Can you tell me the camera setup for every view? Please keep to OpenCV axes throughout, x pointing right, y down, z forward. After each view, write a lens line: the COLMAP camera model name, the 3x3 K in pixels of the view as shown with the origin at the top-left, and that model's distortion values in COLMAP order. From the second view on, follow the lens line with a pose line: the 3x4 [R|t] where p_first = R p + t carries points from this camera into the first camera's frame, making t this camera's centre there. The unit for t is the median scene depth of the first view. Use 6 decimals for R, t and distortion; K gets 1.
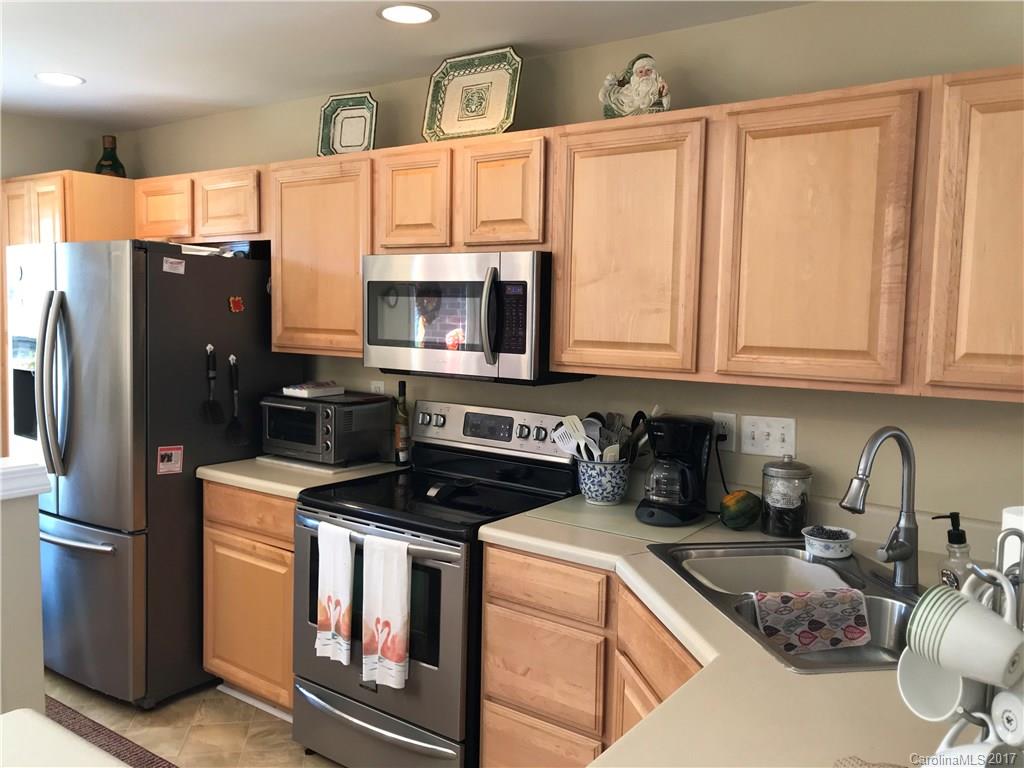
lens RADIAL K [[849.1, 0, 511.7], [0, 849.1, 383.6], [0, 0, 1]] dist [0.051834, -0.060635]
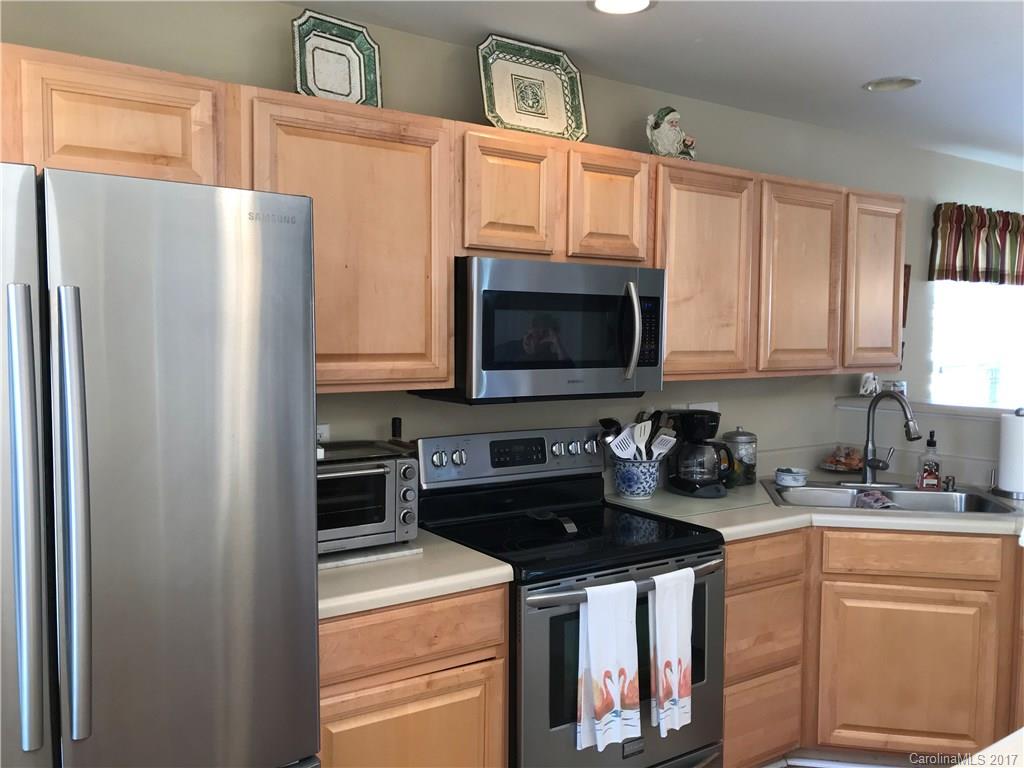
lens RADIAL K [[849.1, 0, 514.6], [0, 849.1, 380.3], [0, 0, 1]] dist [0.051834, -0.060635]
pose [[0.338206, -0.072683, 0.938261, -0.840658], [0.078196, 0.995736, 0.048949, -0.067985], [-0.937818, 0.056813, 0.342447, 0.655888]]
